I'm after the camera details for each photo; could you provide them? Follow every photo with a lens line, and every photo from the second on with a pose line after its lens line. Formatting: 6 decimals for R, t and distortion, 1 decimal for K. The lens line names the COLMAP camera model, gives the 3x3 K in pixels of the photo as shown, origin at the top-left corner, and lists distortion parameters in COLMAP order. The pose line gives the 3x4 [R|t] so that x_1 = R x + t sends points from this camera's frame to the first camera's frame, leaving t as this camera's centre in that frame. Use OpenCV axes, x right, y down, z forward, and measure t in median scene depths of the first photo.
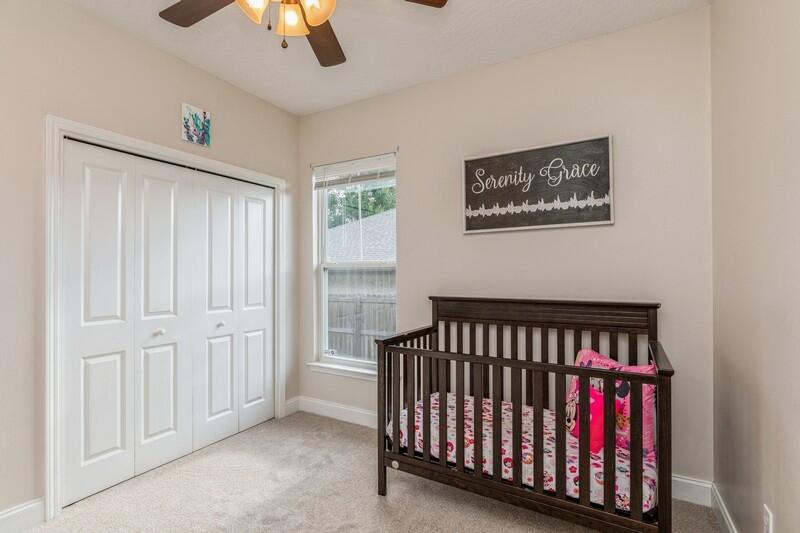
lens RADIAL K [[384.6, 0, 417.0], [0, 384.6, 263.6], [0, 0, 1]] dist [-0.017111, 0.000584]
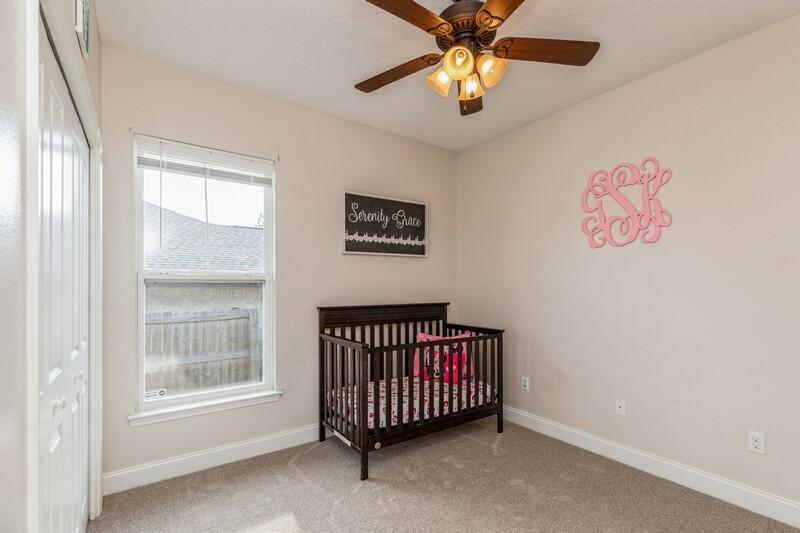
lens RADIAL K [[358.3, 0, 376.2], [0, 358.3, 281.8], [0, 0, 1]] dist [0.006509, -0.003574]
pose [[0.436776, 0.009396, 0.899521, -0.851132], [-0.023025, 0.999735, 0.000737, 0.008356], [-0.899276, -0.021033, 0.436876, 0.417833]]
